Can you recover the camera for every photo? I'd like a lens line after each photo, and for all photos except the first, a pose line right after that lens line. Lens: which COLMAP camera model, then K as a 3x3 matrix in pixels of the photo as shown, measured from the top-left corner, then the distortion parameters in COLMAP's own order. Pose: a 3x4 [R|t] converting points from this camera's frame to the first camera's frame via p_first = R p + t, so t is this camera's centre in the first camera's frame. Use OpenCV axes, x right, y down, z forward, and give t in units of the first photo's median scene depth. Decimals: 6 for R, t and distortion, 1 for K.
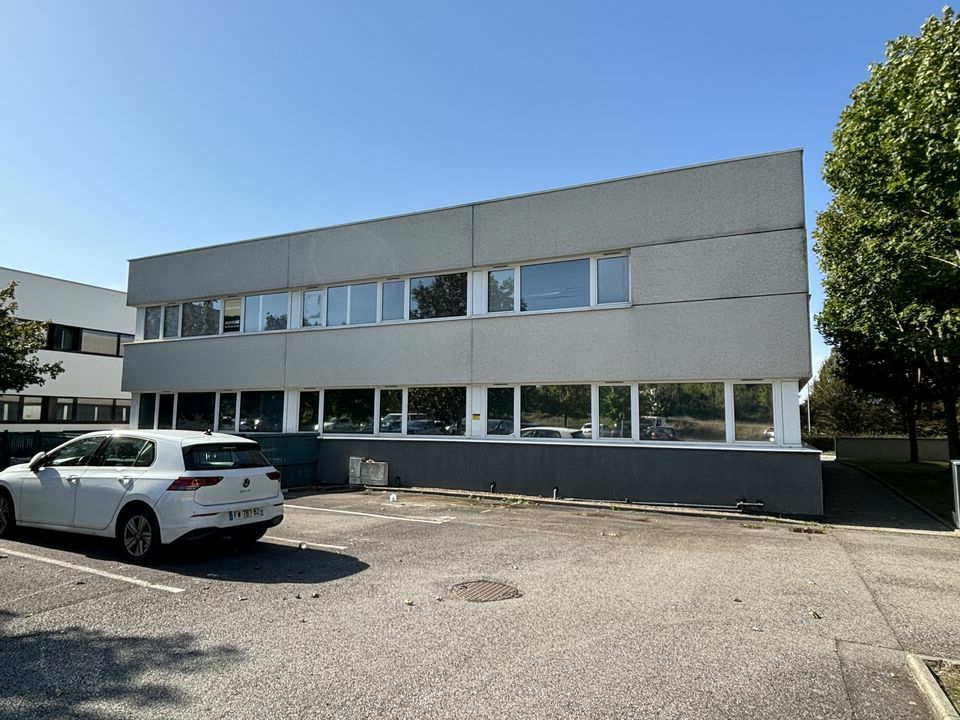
lens RADIAL K [[587.3, 0, 479.8], [0, 587.3, 355.7], [0, 0, 1]] dist [0.008651, -0.000835]
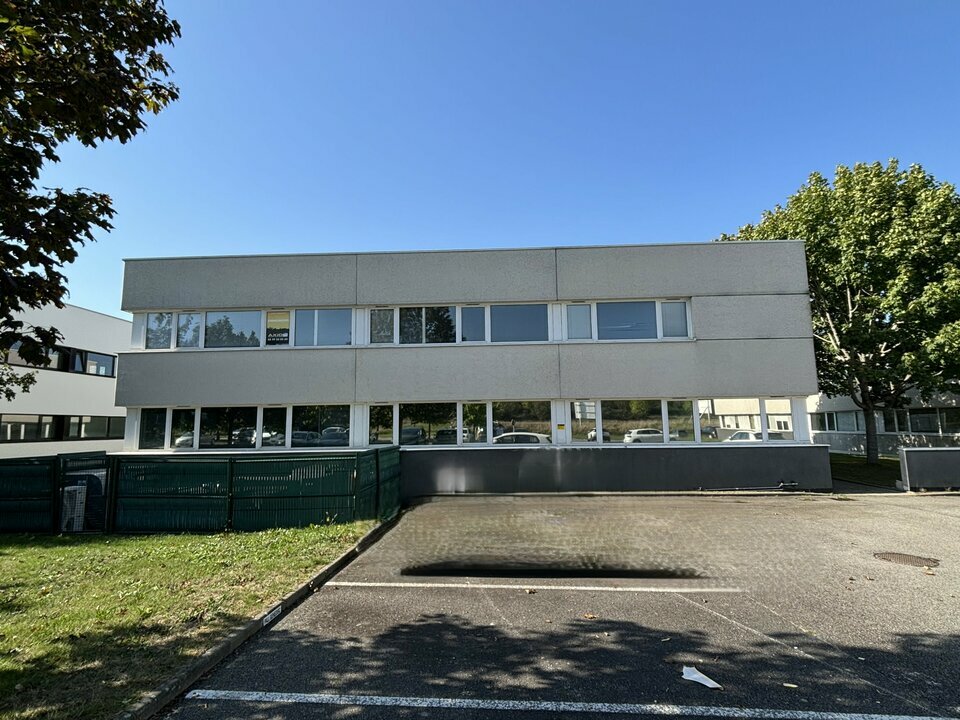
lens RADIAL K [[489.1, 0, 482.9], [0, 489.1, 361.8], [0, 0, 1]] dist [0.001948, -0.000720]
pose [[0.921224, 0.031500, 0.387754, -0.506057], [-0.020847, 0.999282, -0.031649, 0.007335], [-0.388473, 0.021073, 0.921219, 0.142222]]
